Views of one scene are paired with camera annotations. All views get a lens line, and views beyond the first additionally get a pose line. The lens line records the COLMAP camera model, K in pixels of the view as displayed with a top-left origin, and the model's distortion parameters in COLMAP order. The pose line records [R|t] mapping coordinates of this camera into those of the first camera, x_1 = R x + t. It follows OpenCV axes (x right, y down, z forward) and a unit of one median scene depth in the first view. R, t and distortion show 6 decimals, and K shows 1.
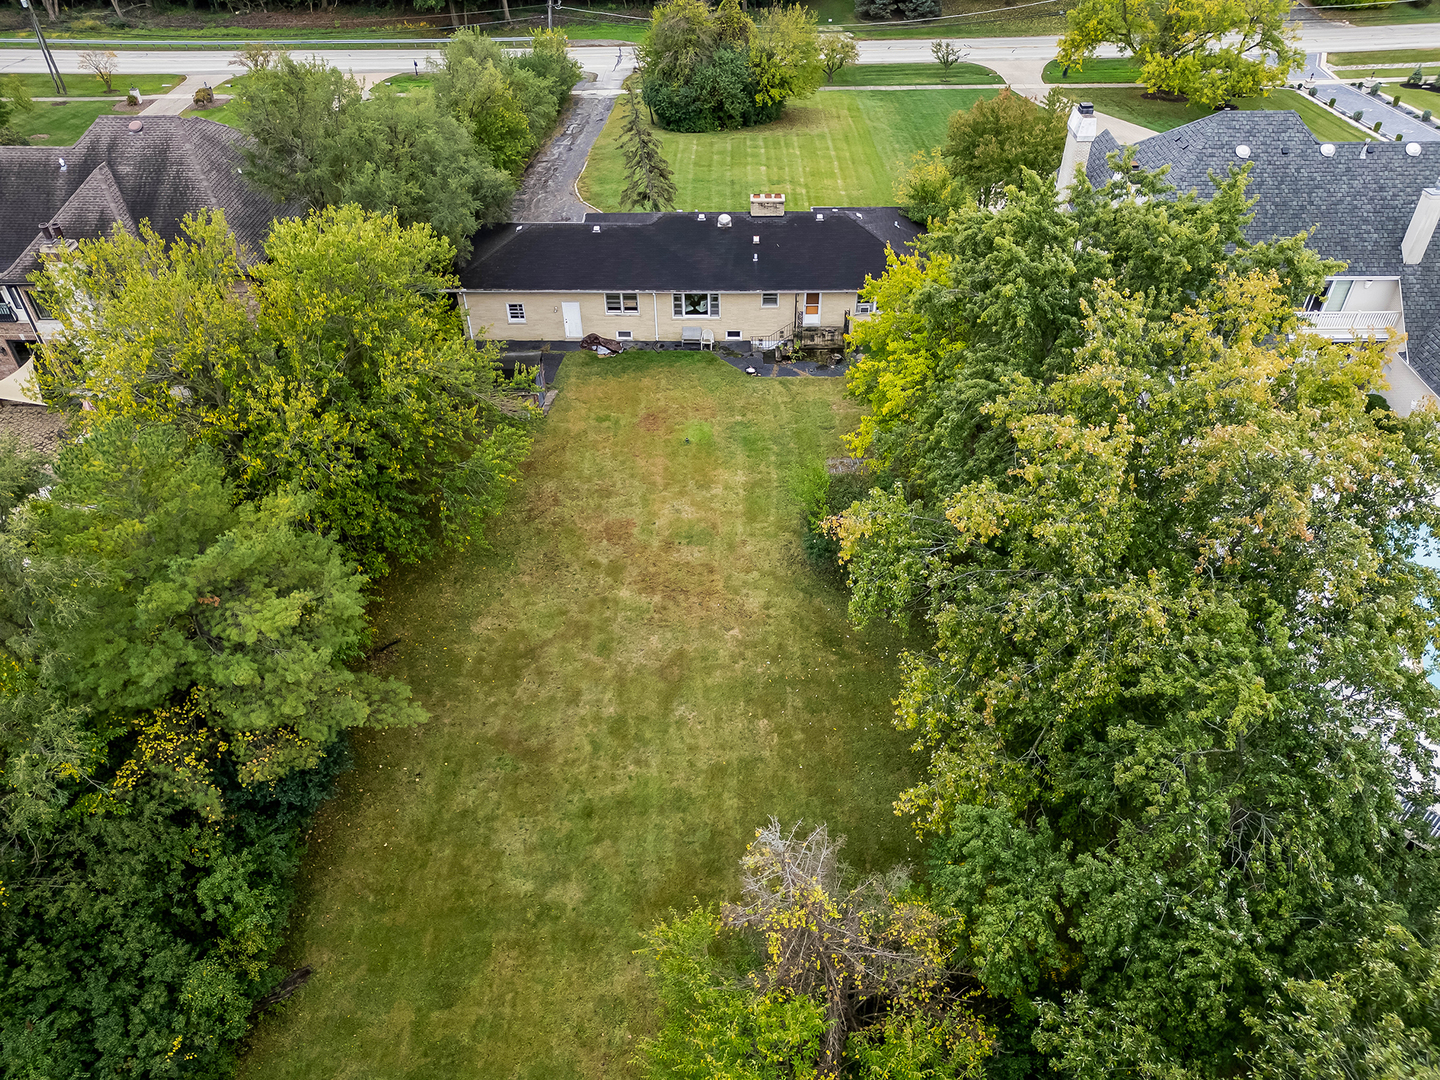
lens RADIAL K [[999.0, 0, 720.0], [0, 999.0, 540.0], [0, 0, 1]] dist [0.000782, -0.003569]
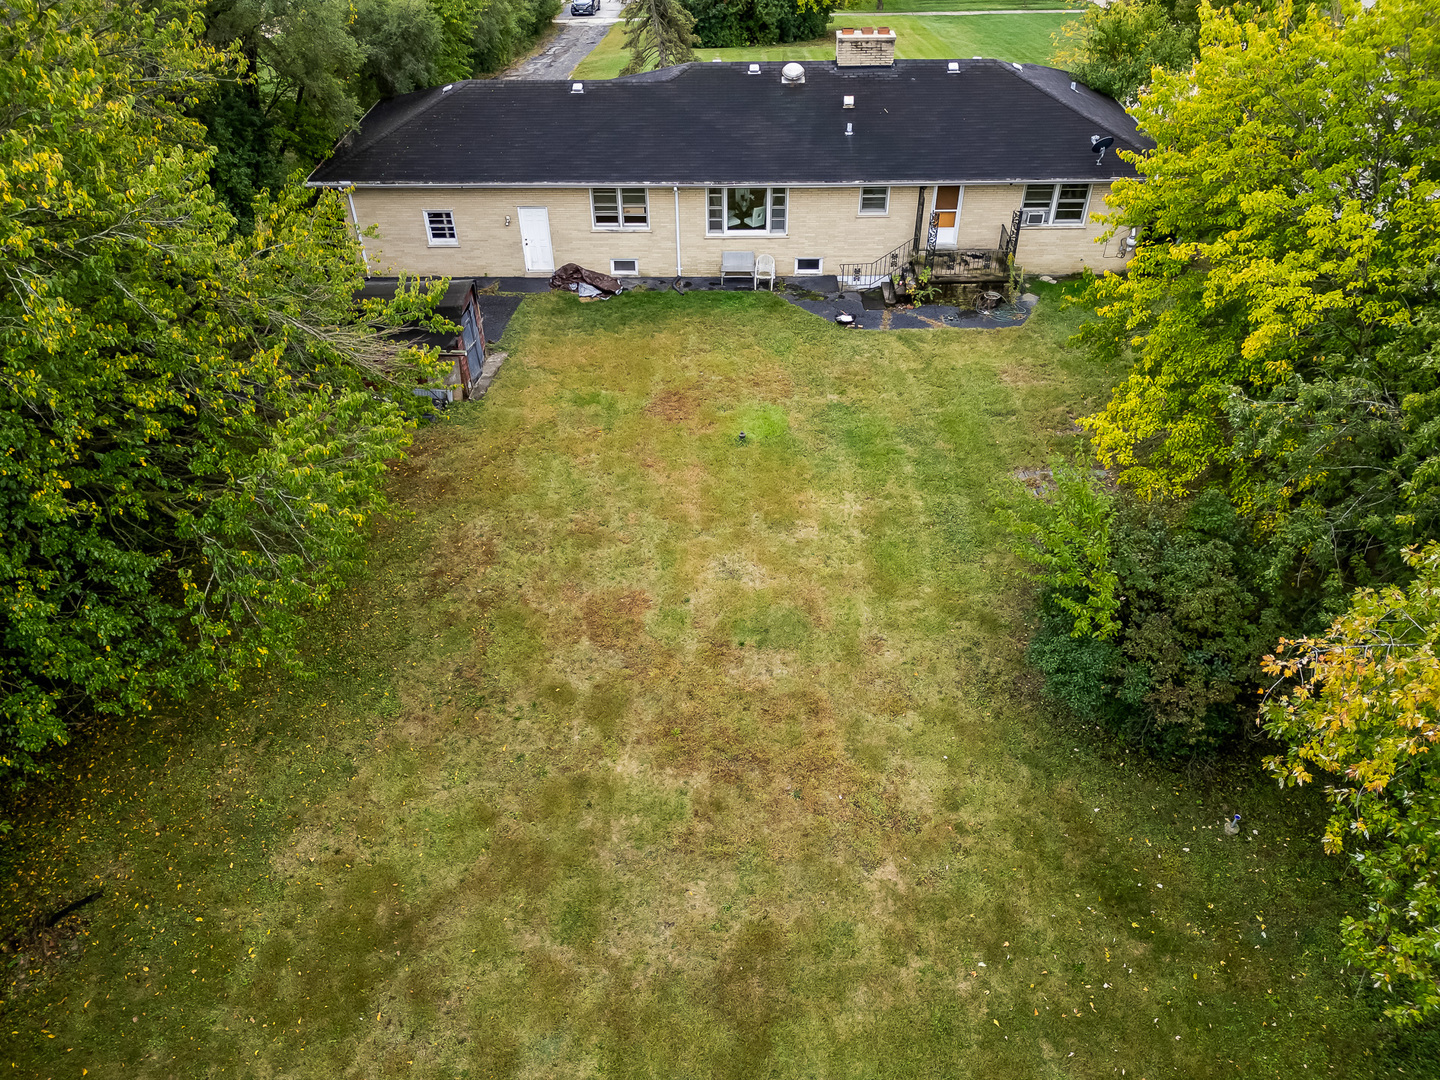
lens RADIAL K [[999.0, 0, 720.0], [0, 999.0, 540.0], [0, 0, 1]] dist [0.000782, -0.003569]
pose [[0.999993, -0.003588, 0.001420, -0.043086], [0.003622, 0.999695, -0.024438, -0.029683], [-0.001332, 0.024443, 0.999700, 0.438365]]
